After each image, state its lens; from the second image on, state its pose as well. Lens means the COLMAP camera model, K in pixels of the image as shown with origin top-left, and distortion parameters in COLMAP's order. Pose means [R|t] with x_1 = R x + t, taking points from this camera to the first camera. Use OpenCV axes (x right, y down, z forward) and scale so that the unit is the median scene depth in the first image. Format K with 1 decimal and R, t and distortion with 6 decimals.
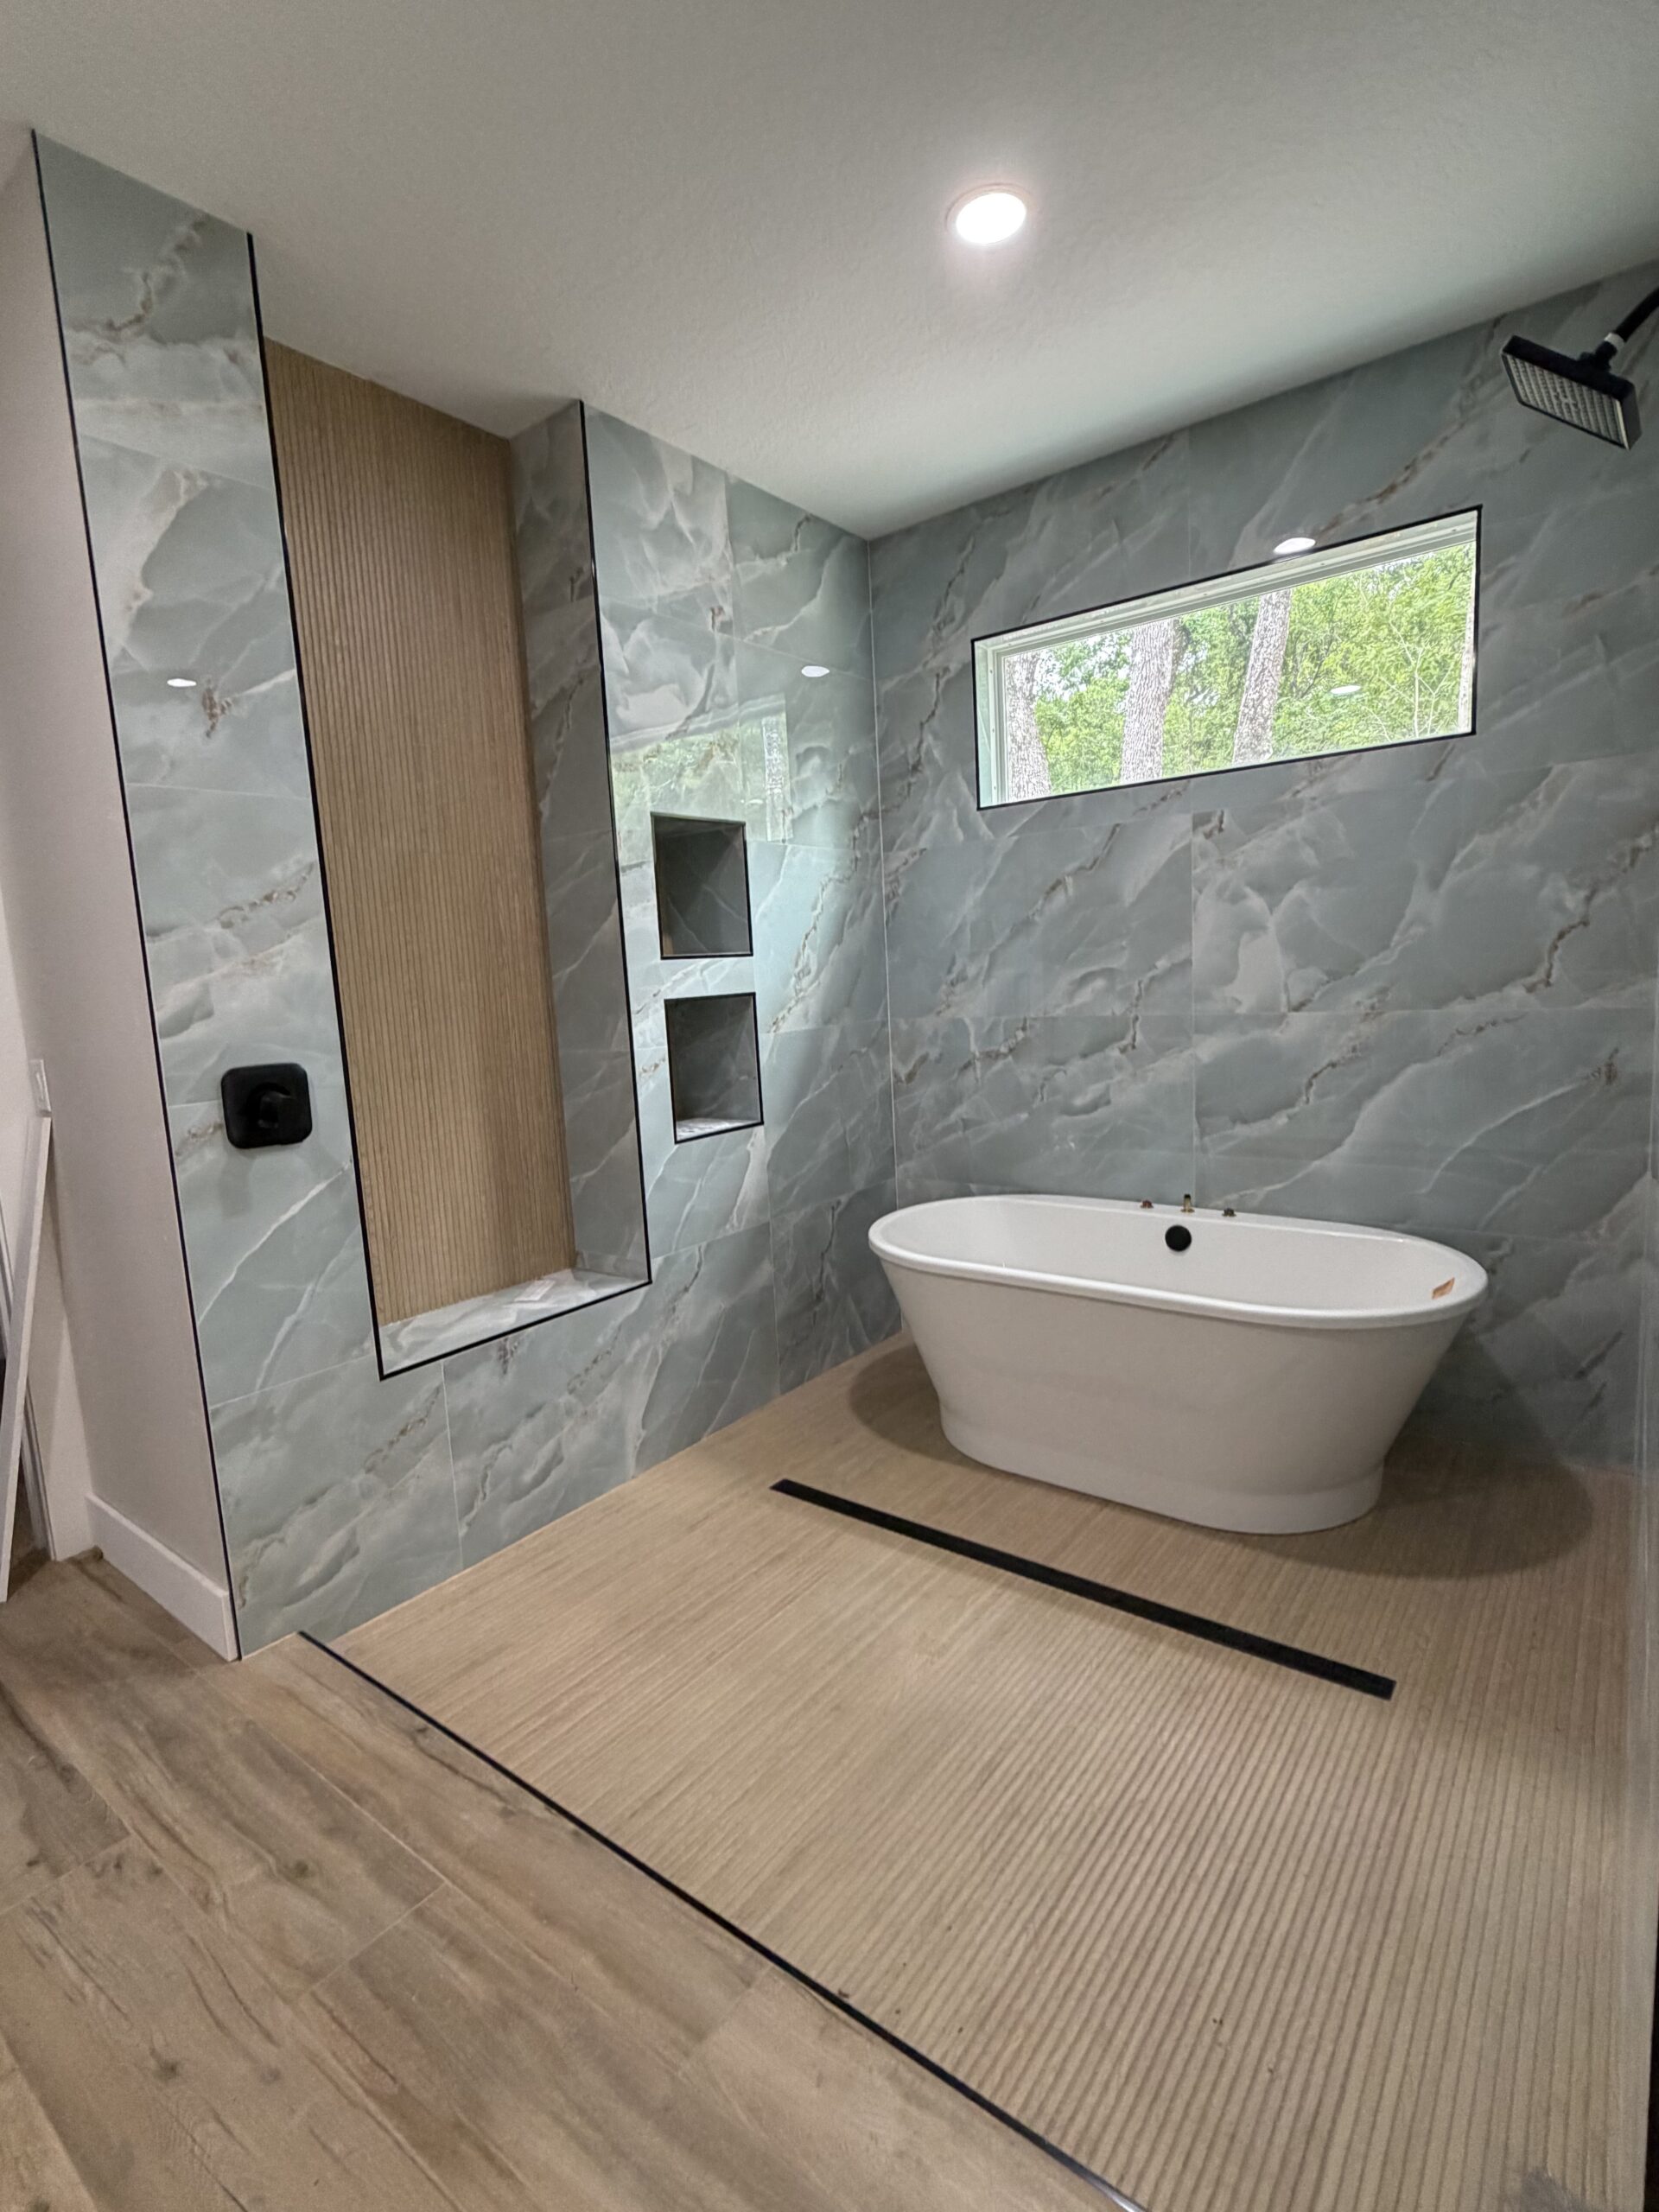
lens RADIAL K [[1038.0, 0, 829.5], [0, 1038.0, 1106.0], [0, 0, 1]] dist [0.007577, -0.006039]
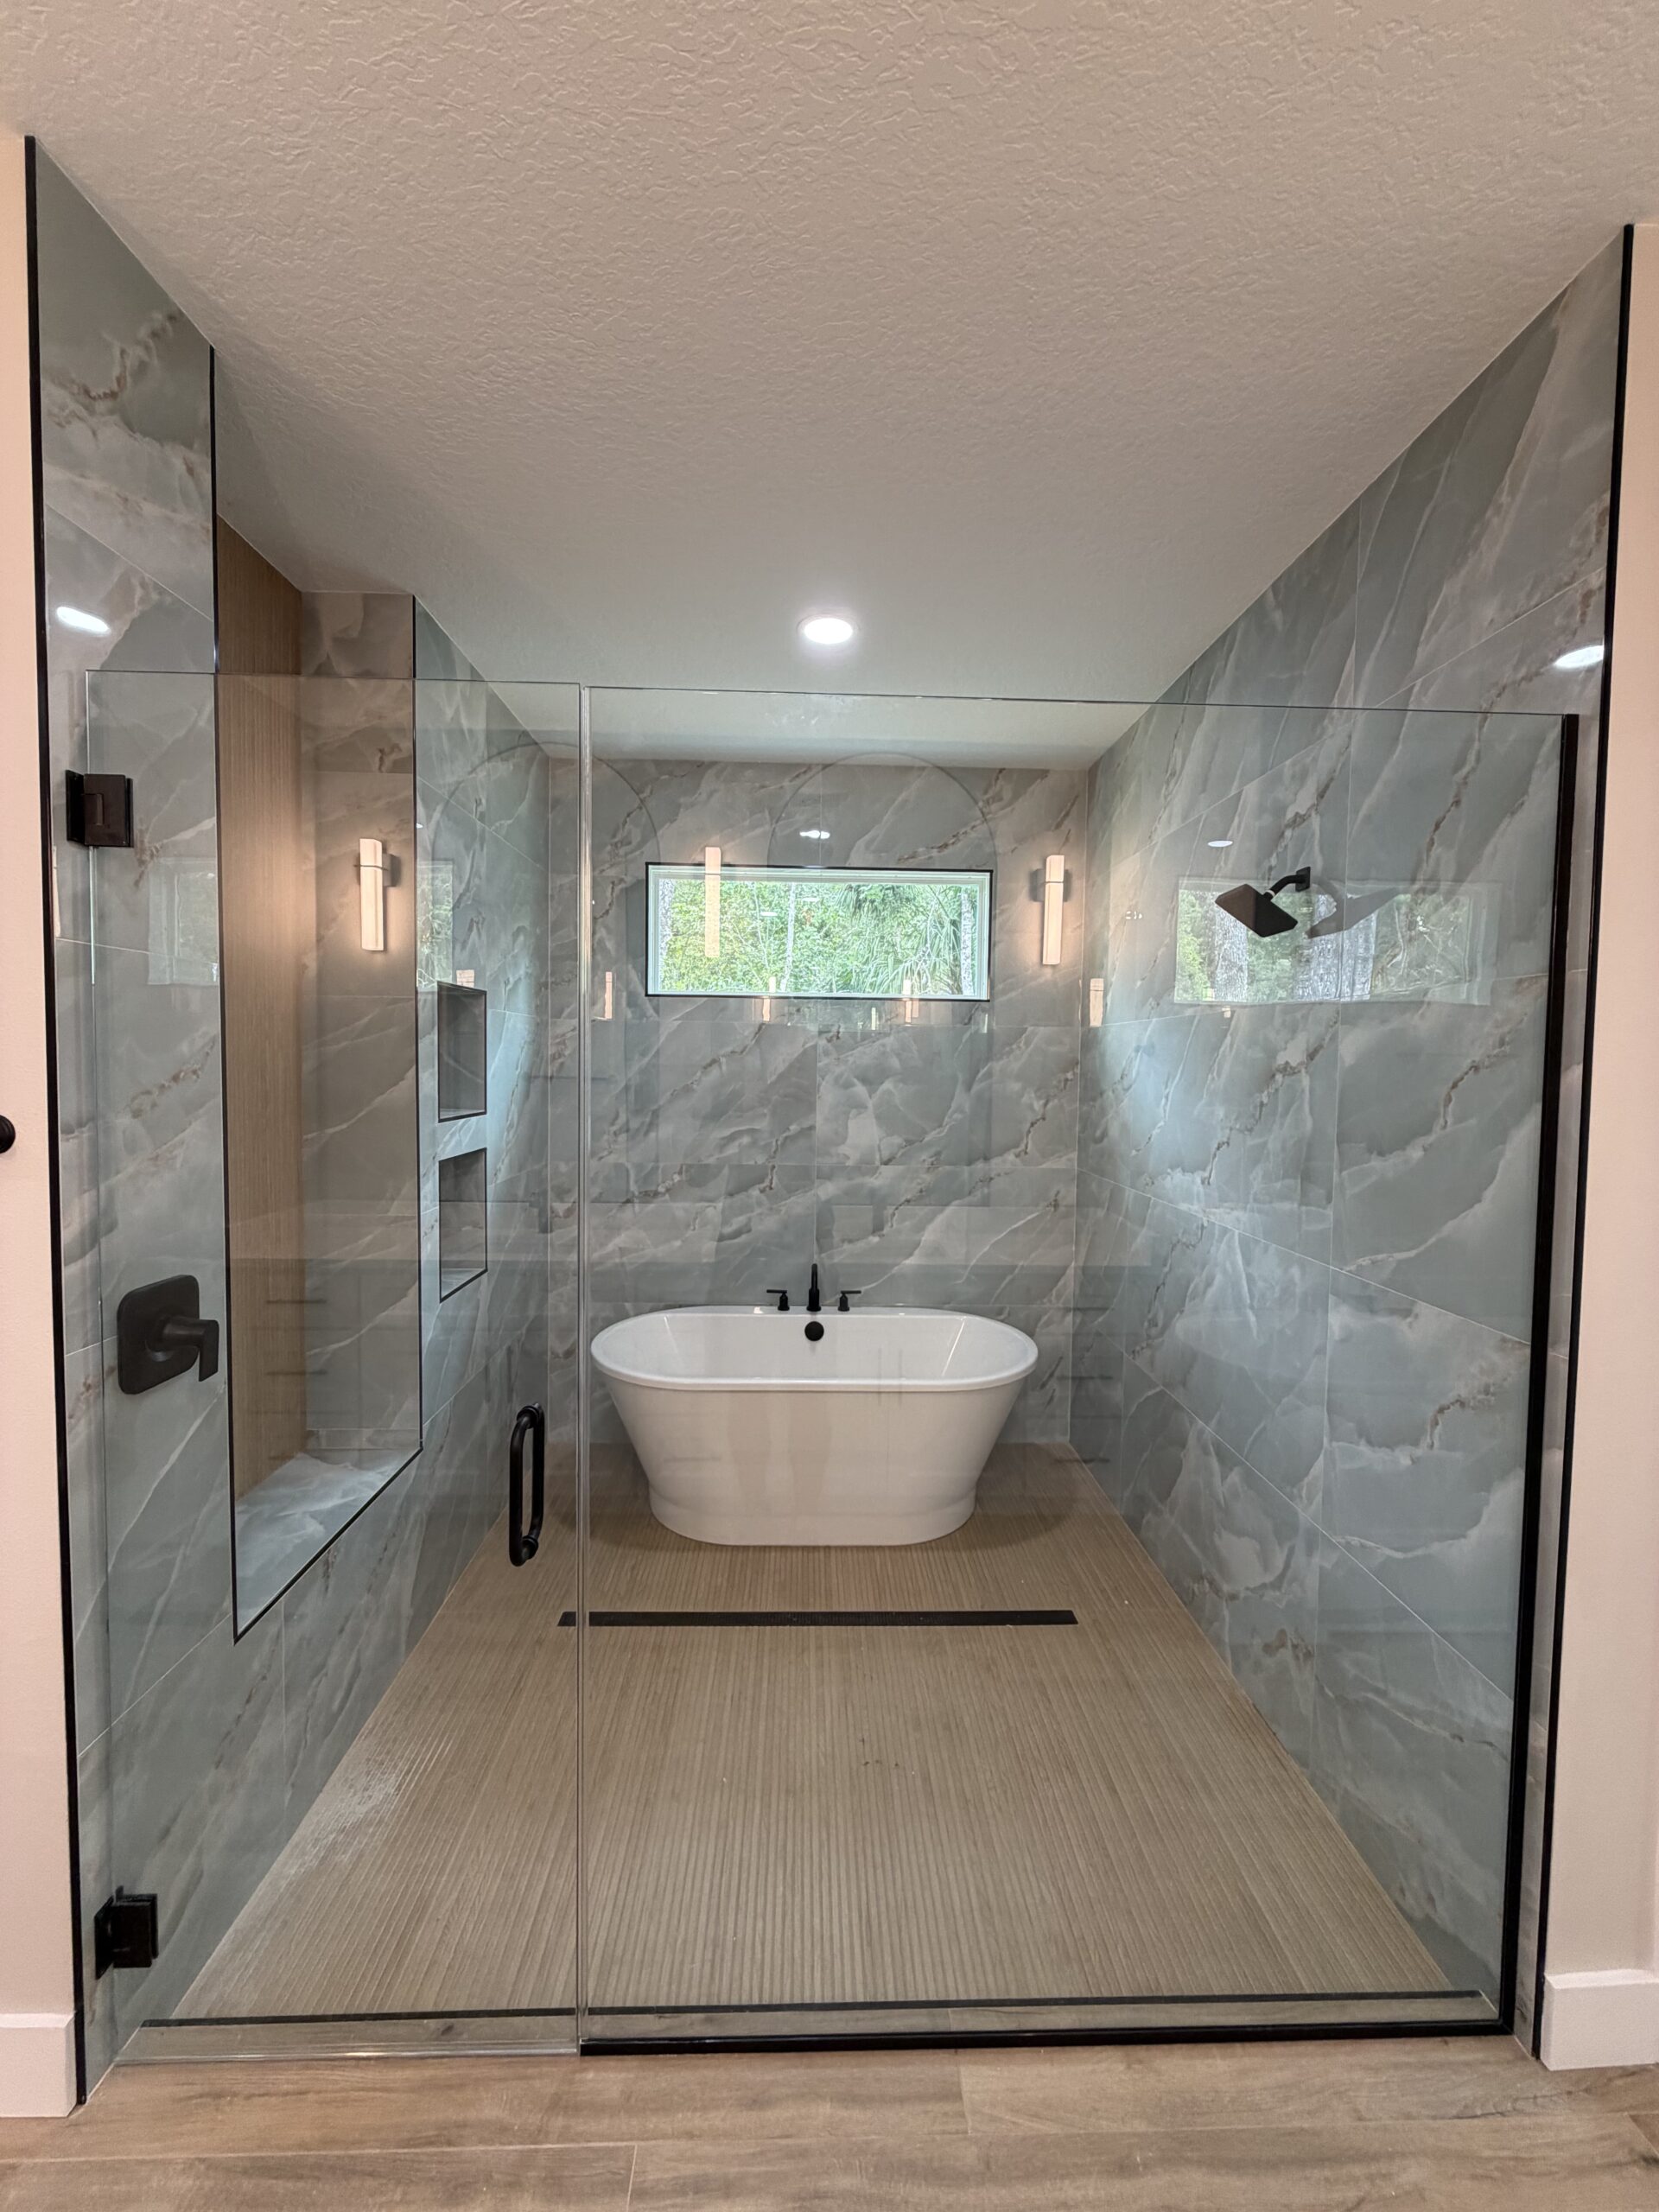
lens RADIAL K [[862.7, 0, 829.5], [0, 862.7, 1106.0], [0, 0, 1]] dist [-0.006992, -0.000040]
pose [[0.778229, 0.032548, 0.627136, -0.400422], [0.028160, 0.995843, -0.086627, -0.074145], [-0.627349, 0.085076, 0.774077, 0.102425]]
